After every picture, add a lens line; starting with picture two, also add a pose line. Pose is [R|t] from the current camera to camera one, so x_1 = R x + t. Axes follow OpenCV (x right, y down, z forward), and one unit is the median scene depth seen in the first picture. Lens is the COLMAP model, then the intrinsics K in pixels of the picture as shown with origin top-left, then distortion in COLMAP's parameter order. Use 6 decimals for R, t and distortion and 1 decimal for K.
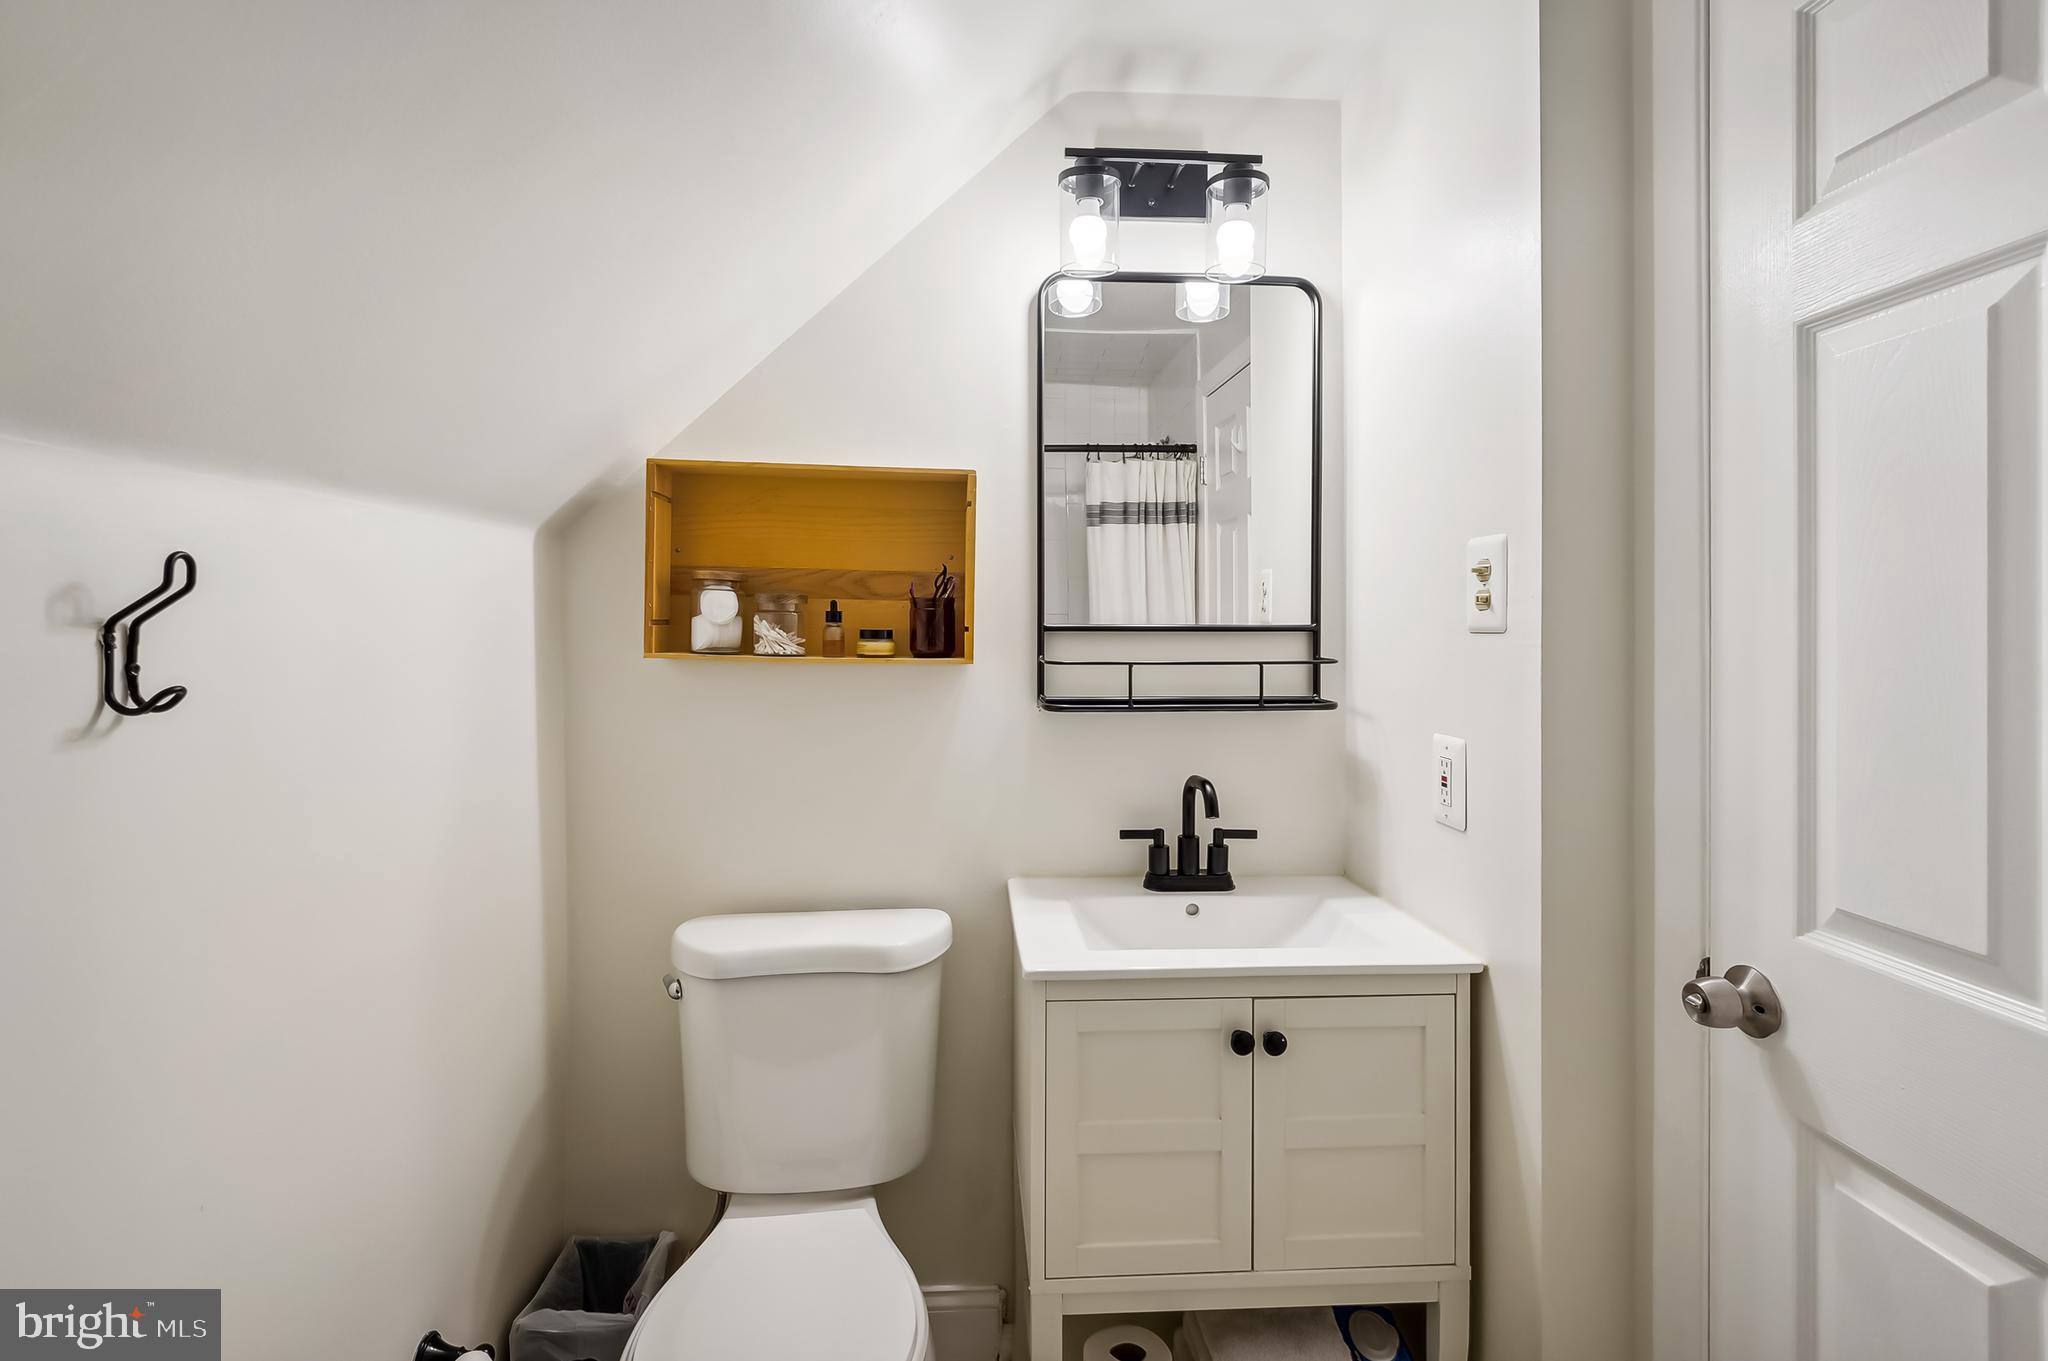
lens RADIAL K [[944.7, 0, 1024.0], [0, 944.7, 680.5], [0, 0, 1]] dist [0.000075, 0.000135]
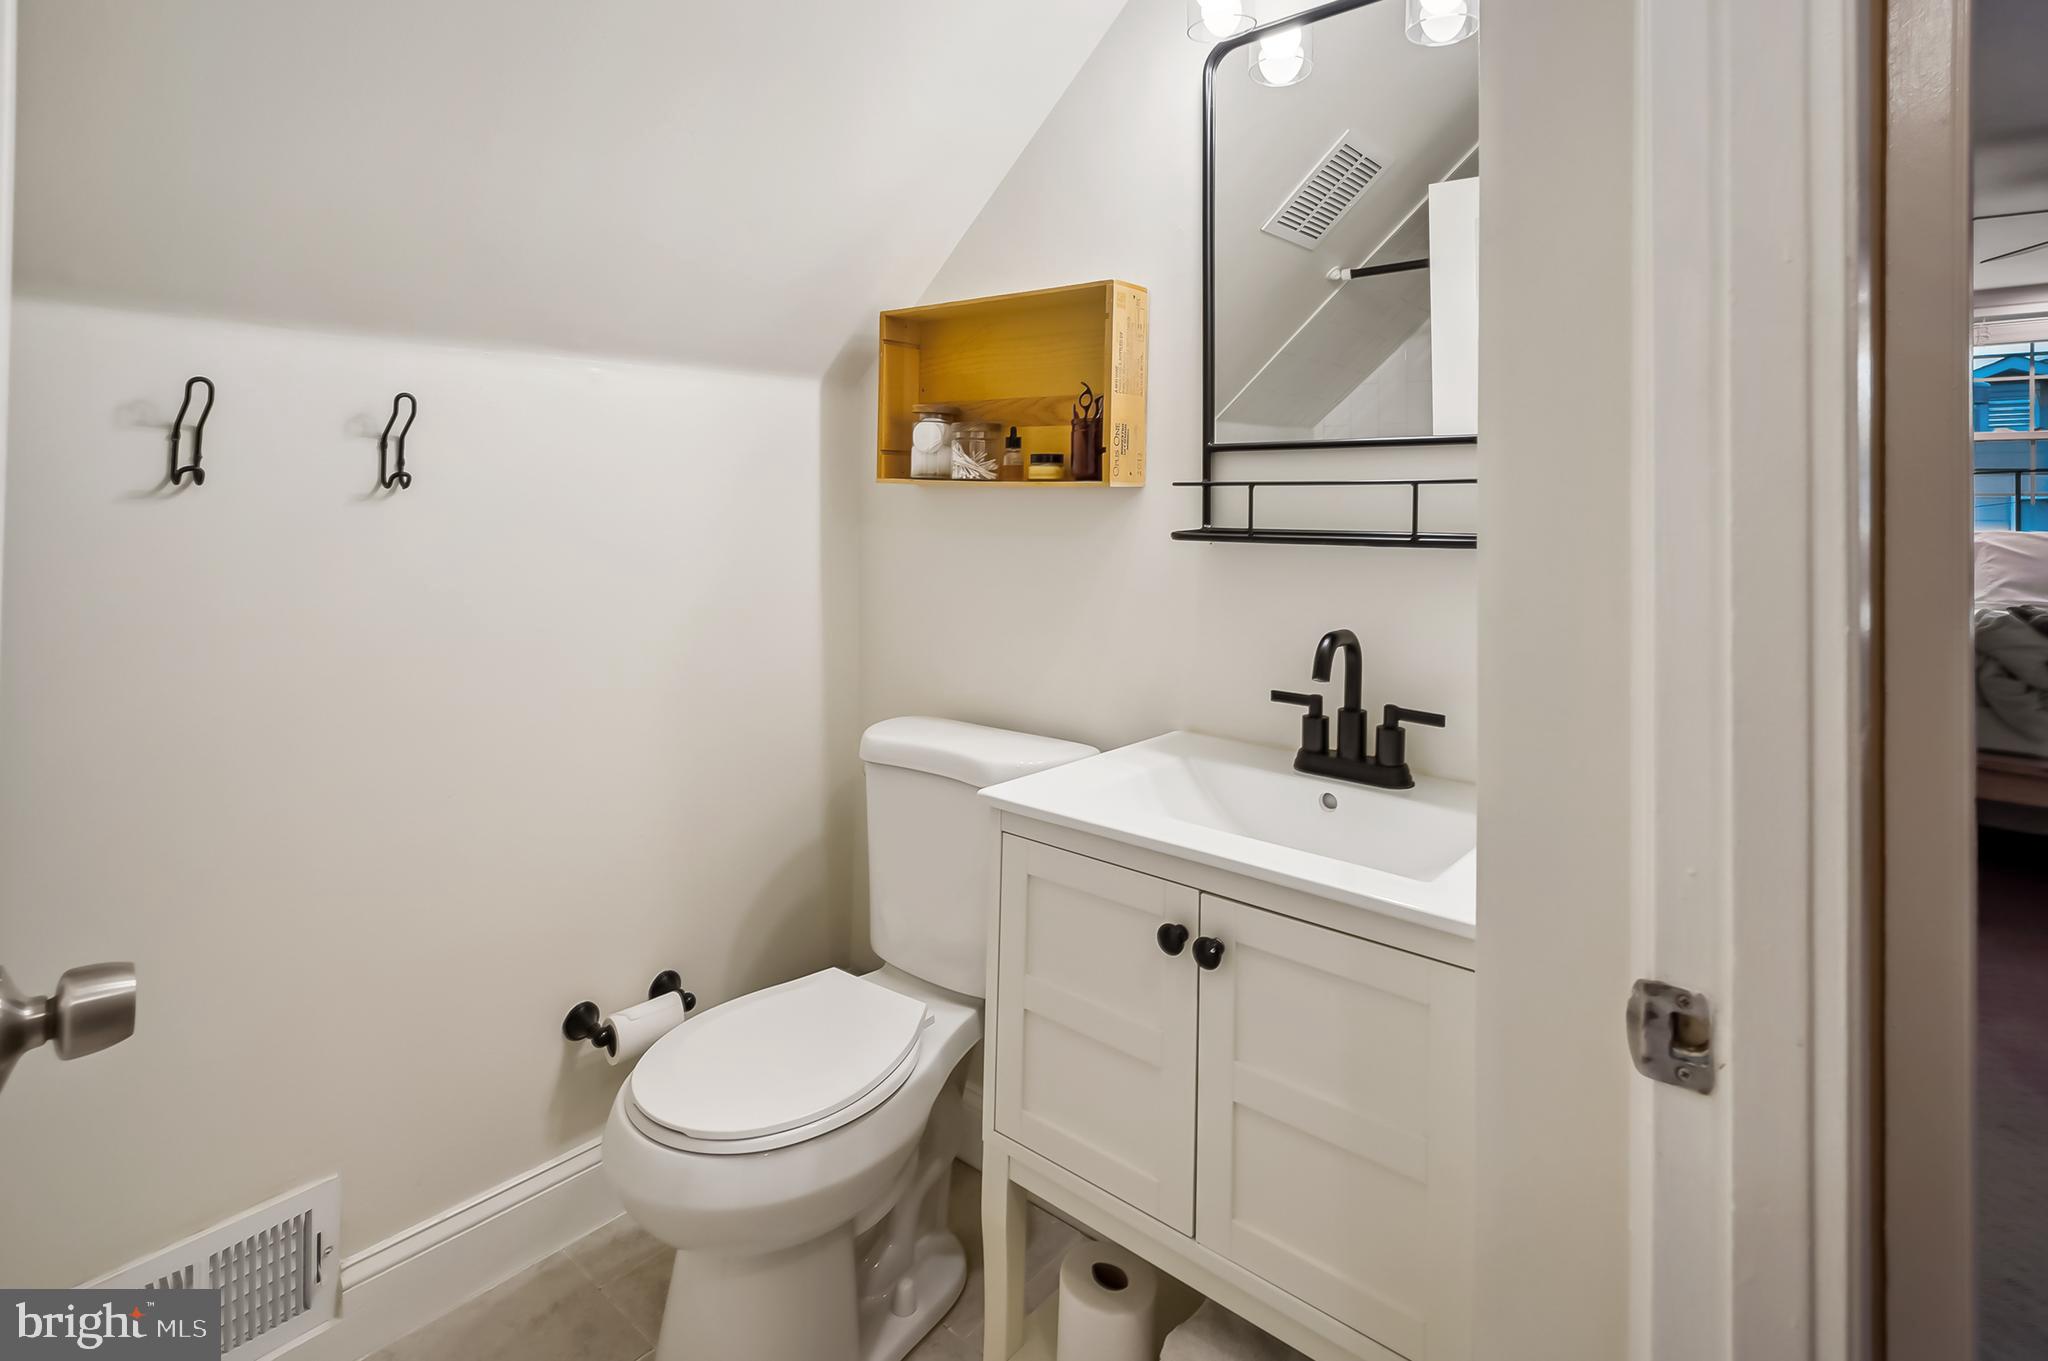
lens RADIAL K [[1000.0, 0, 1023.3], [0, 1000.0, 532.0], [0, 0, 1]] dist [-0.000644, 0.000168]
pose [[0.727257, 0.023357, -0.685967, 0.557101], [-0.043271, 0.998993, -0.011861, 0.042306], [0.684999, 0.038308, 0.727536, 0.221312]]
